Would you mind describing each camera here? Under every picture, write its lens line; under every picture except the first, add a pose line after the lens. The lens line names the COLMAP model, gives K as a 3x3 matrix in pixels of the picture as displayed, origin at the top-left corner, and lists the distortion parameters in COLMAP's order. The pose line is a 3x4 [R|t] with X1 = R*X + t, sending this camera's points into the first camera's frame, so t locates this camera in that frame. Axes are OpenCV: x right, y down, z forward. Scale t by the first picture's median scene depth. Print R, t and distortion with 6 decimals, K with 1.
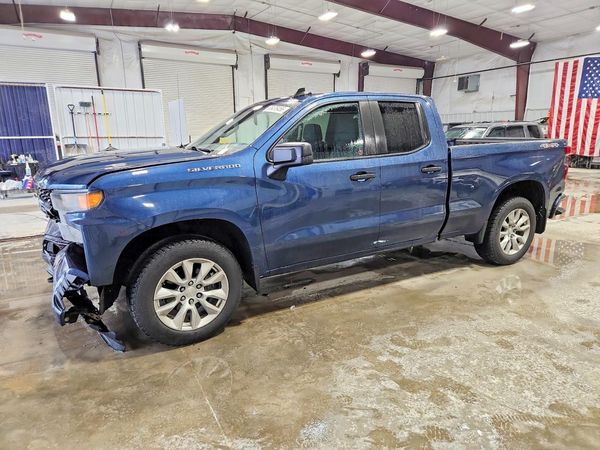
lens RADIAL K [[390.4, 0, 299.4], [0, 390.4, 225.0], [0, 0, 1]] dist [0.009653, -0.011228]
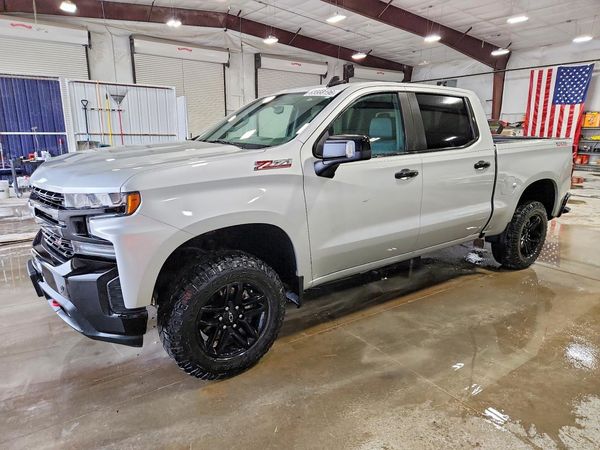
lens RADIAL K [[413.1, 0, 297.2], [0, 413.1, 224.5], [0, 0, 1]] dist [0.000856, 0.006071]
pose [[0.993114, -0.013484, 0.116371, -0.123652], [0.015623, 0.999725, -0.017493, 0.016297], [-0.116103, 0.019191, 0.993052, -0.043773]]
